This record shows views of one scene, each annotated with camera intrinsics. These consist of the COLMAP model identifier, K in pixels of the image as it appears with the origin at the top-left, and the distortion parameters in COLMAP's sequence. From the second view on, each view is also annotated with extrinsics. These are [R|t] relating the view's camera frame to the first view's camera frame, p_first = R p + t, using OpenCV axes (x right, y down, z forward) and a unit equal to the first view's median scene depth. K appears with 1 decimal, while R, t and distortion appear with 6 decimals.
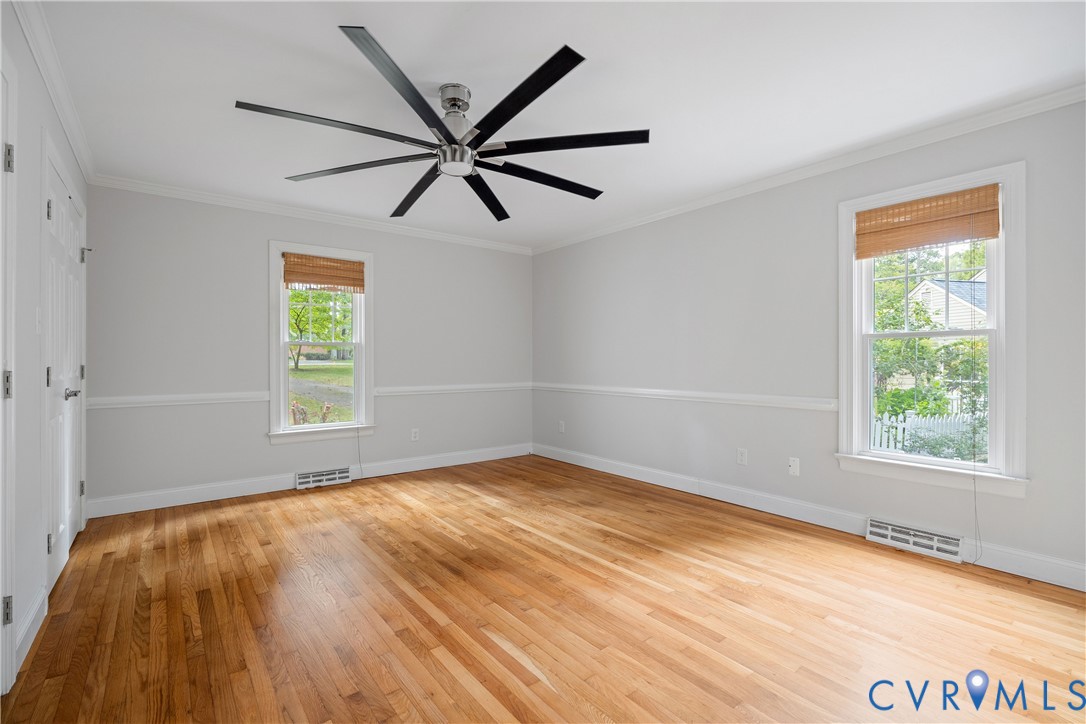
lens RADIAL K [[478.7, 0, 543.0], [0, 478.7, 362.0], [0, 0, 1]] dist [-0.000970, -0.000050]
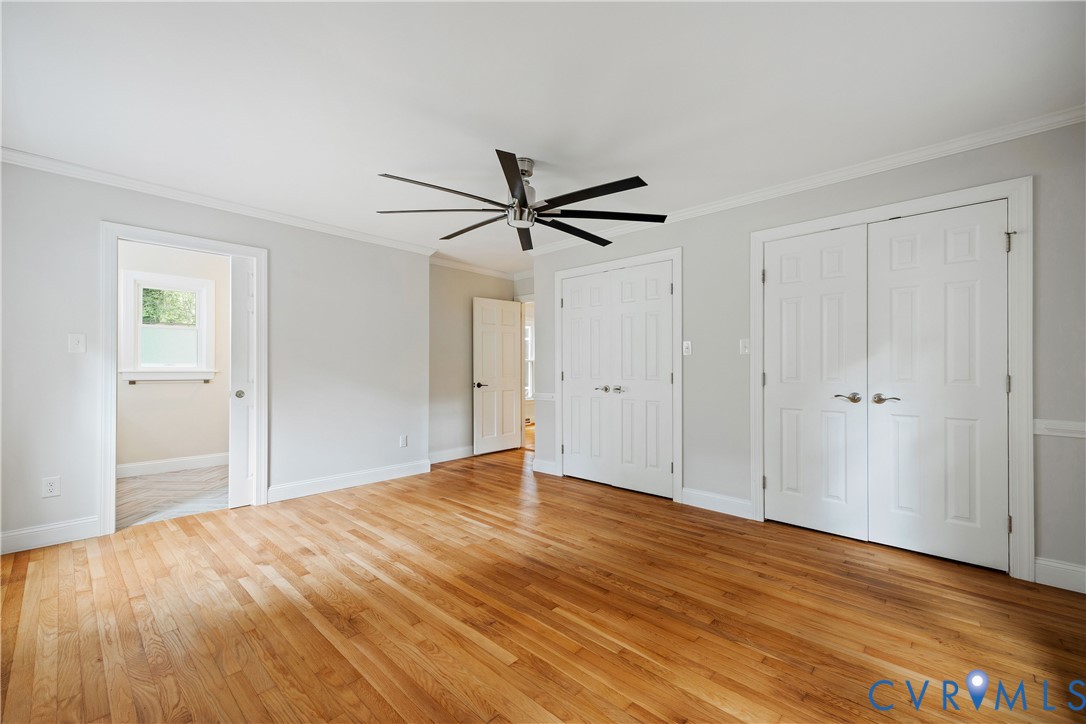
lens RADIAL K [[440.5, 0, 543.0], [0, 440.5, 362.0], [0, 0, 1]] dist [0.009009, -0.000112]
pose [[-0.988320, -0.004231, -0.152336, -0.043070], [-0.003044, 0.999963, -0.008026, -0.011648], [0.152364, -0.007469, -0.988296, 1.724732]]
